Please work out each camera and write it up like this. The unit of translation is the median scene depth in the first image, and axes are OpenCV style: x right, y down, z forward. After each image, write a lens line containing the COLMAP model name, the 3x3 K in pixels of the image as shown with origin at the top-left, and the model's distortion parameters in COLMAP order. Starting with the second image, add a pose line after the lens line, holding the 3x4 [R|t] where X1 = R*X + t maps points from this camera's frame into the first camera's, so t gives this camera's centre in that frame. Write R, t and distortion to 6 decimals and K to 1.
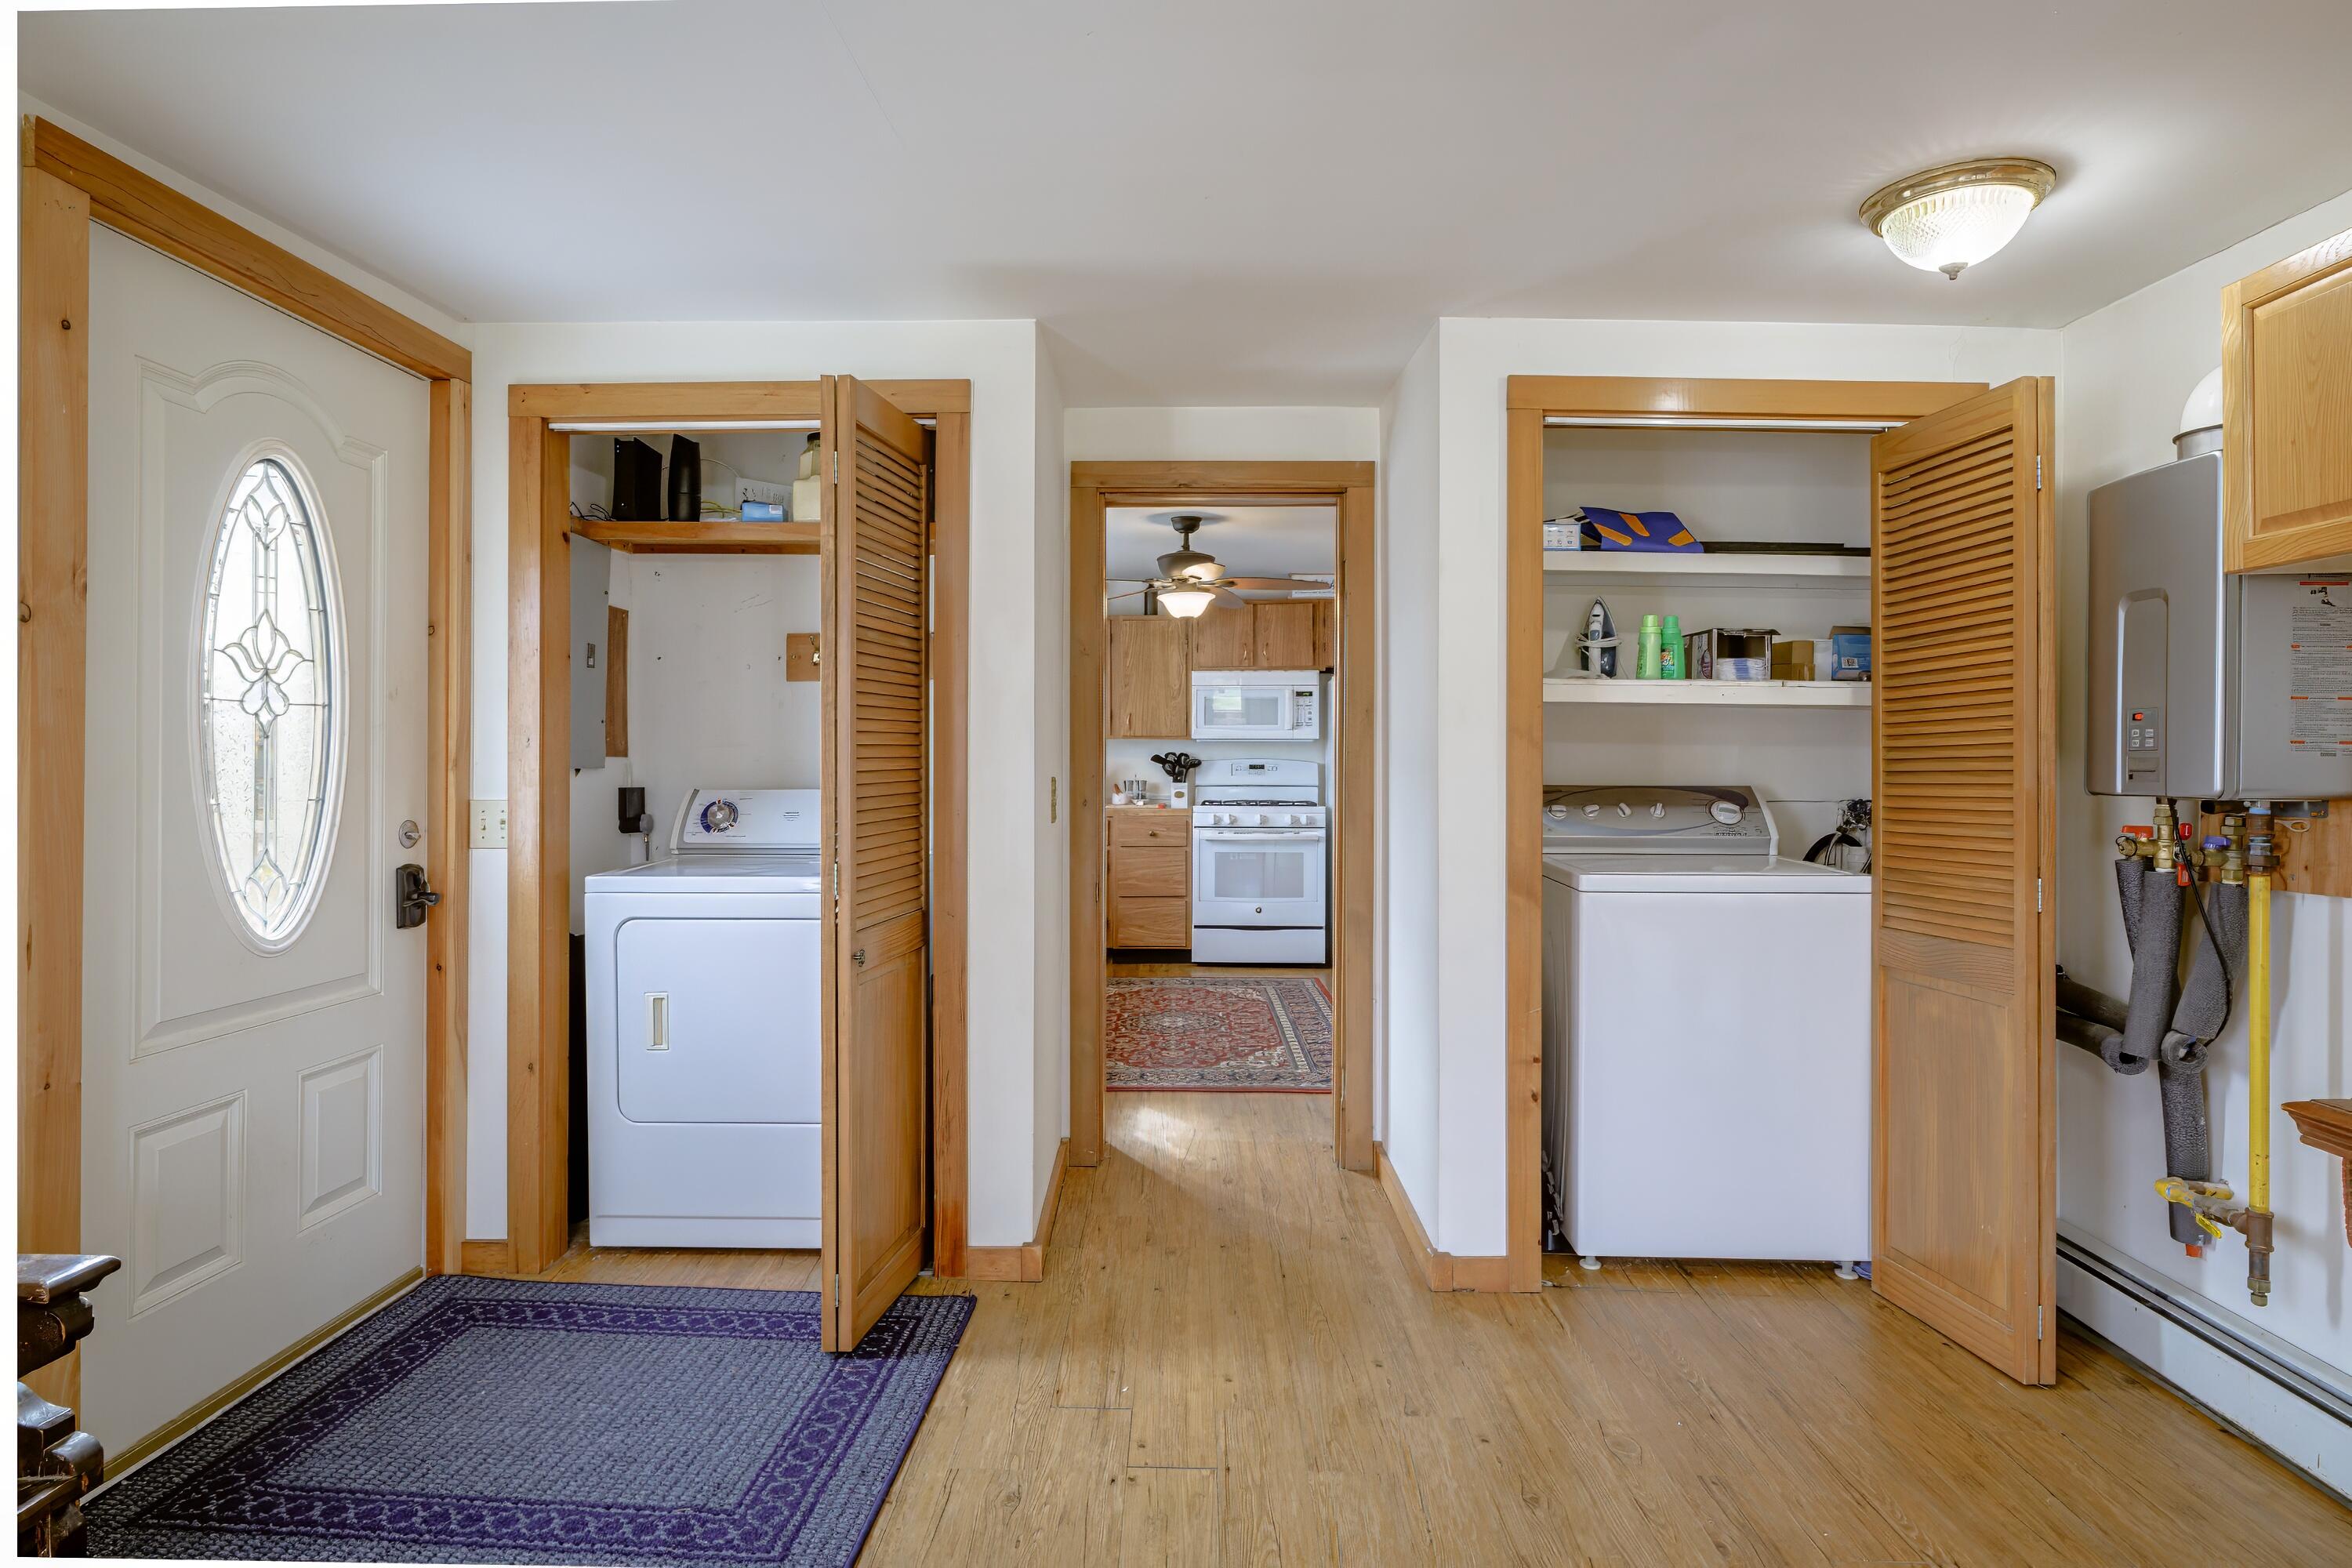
lens RADIAL K [[1283.7, 0, 1172.9], [0, 1283.7, 775.3], [0, 0, 1]] dist [0.000241, 0.000000]
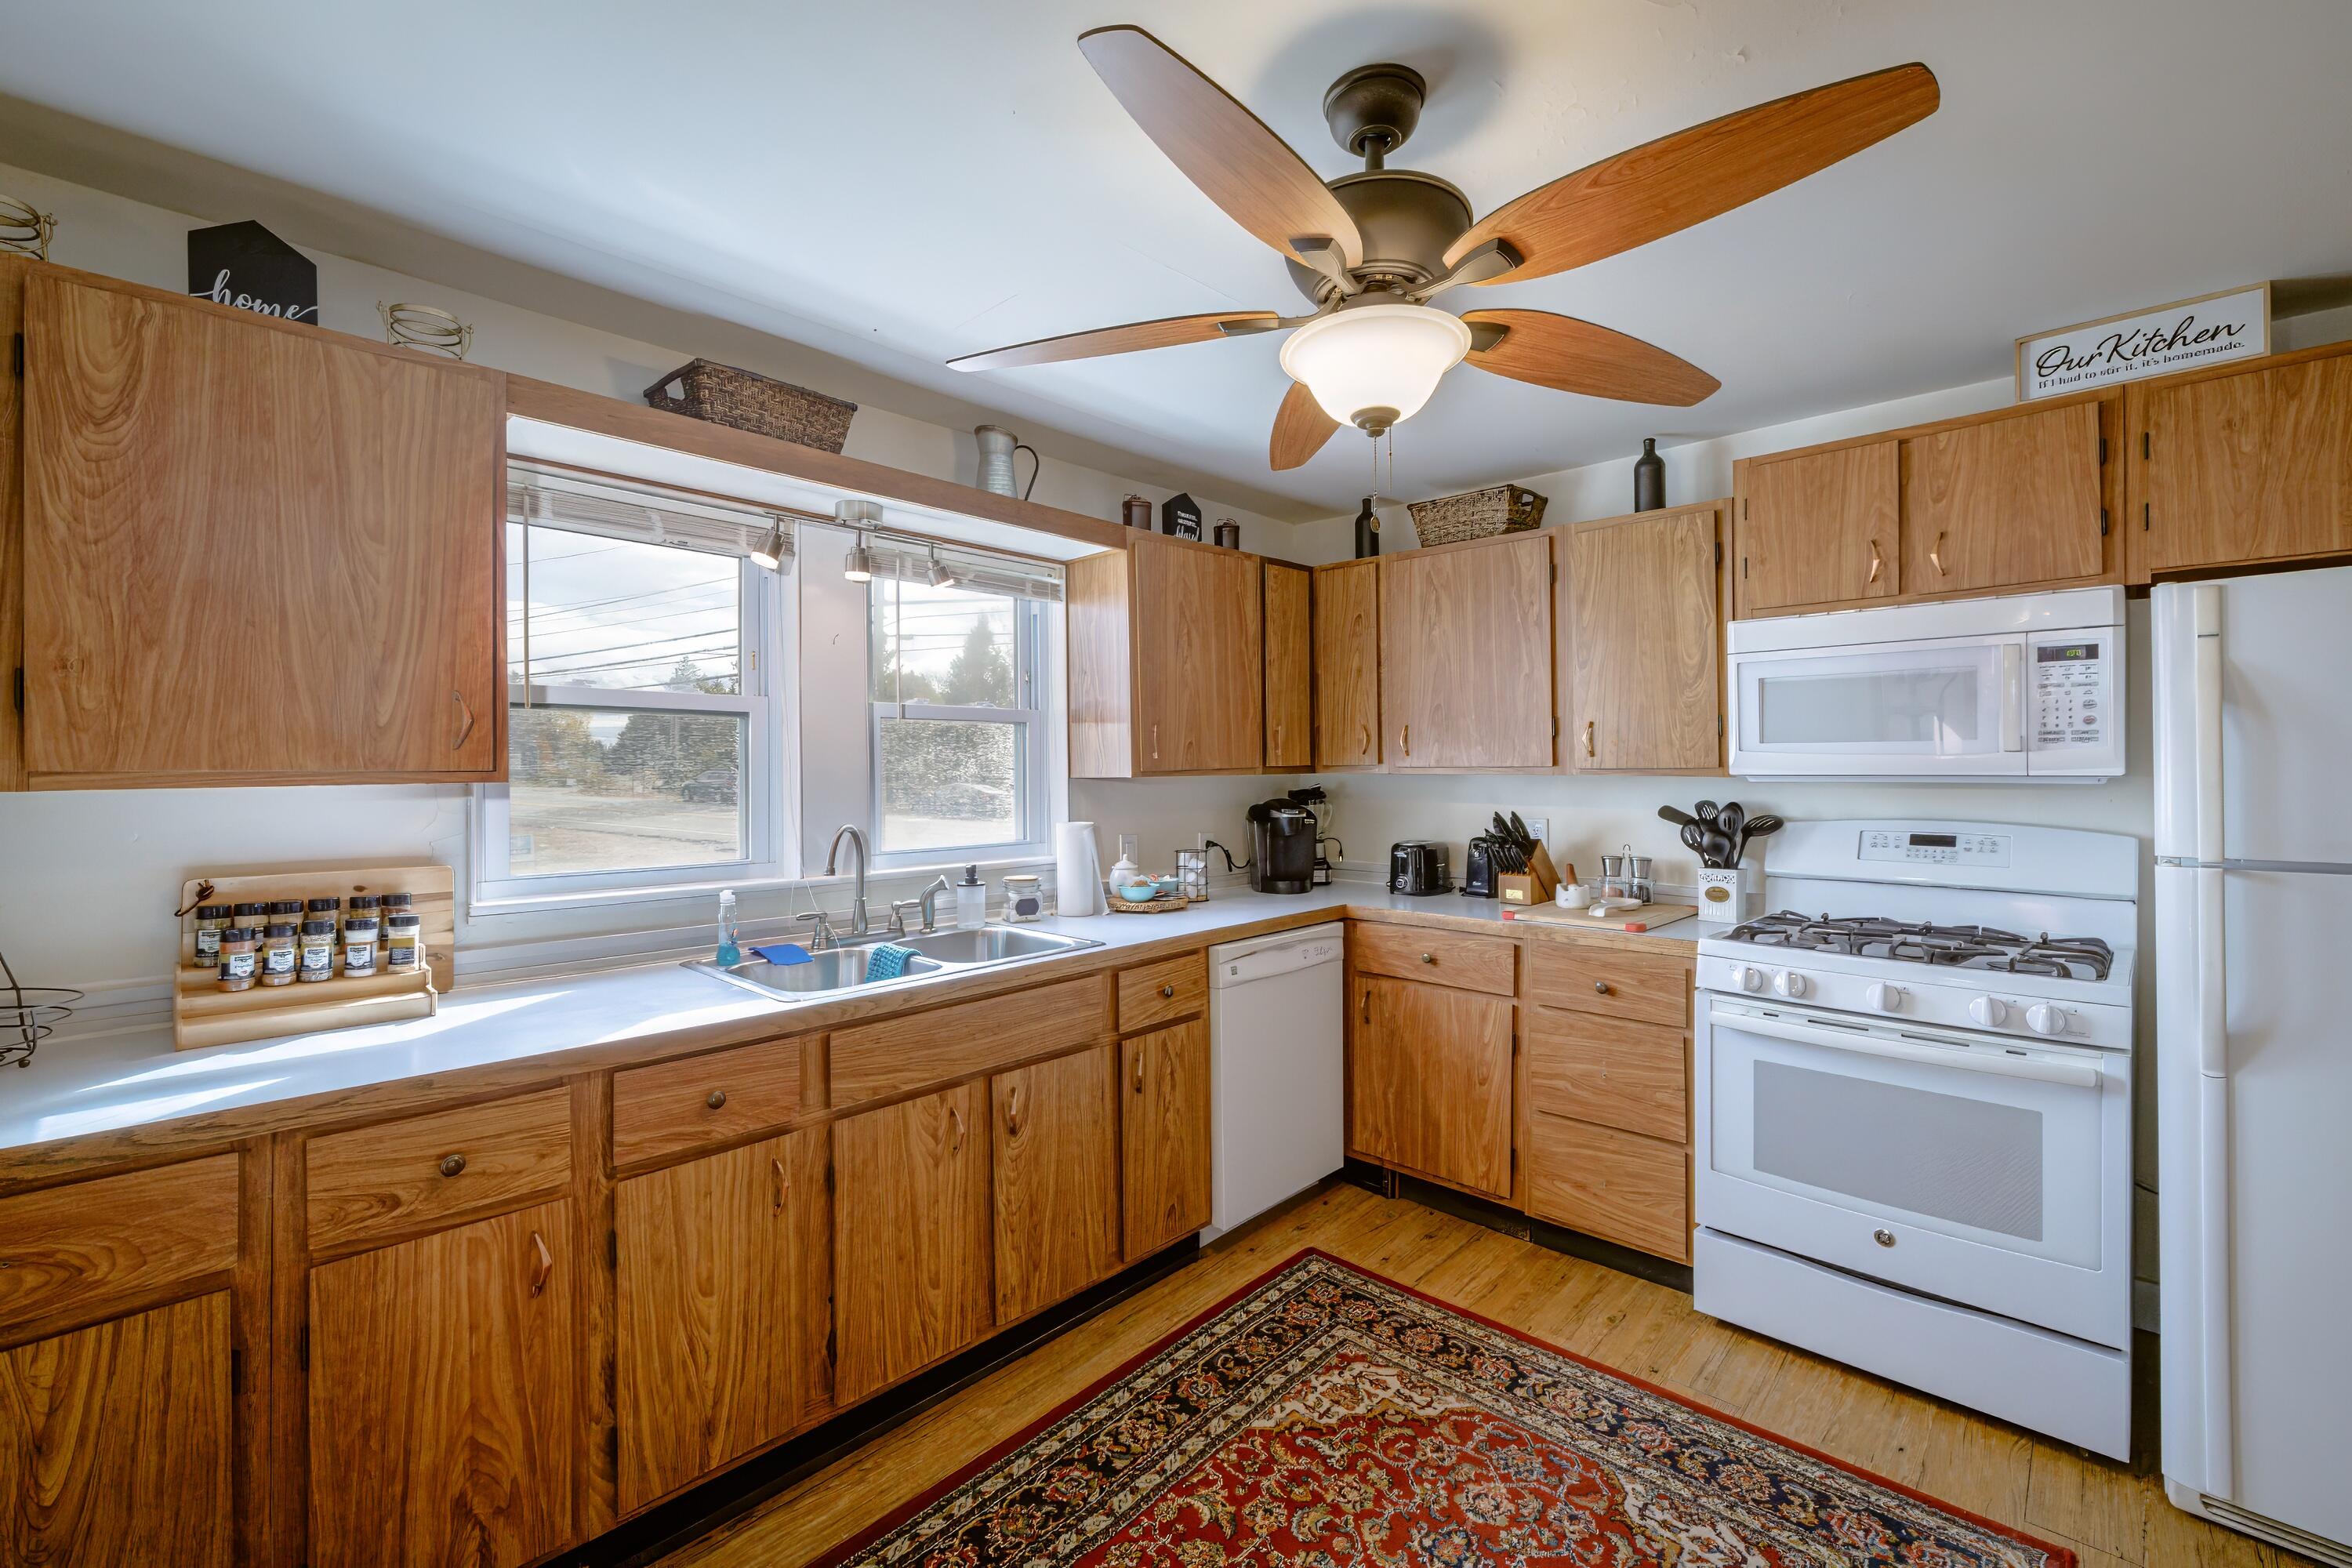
lens RADIAL K [[998.2, 0, 1178.0], [0, 998.2, 772.3], [0, 0, 1]] dist [0.000559, 0.000093]
pose [[0.735053, 0.001702, -0.678008, 0.109306], [-0.002833, 0.999996, -0.000561, -0.028915], [0.678004, 0.002333, 0.735054, 0.625211]]
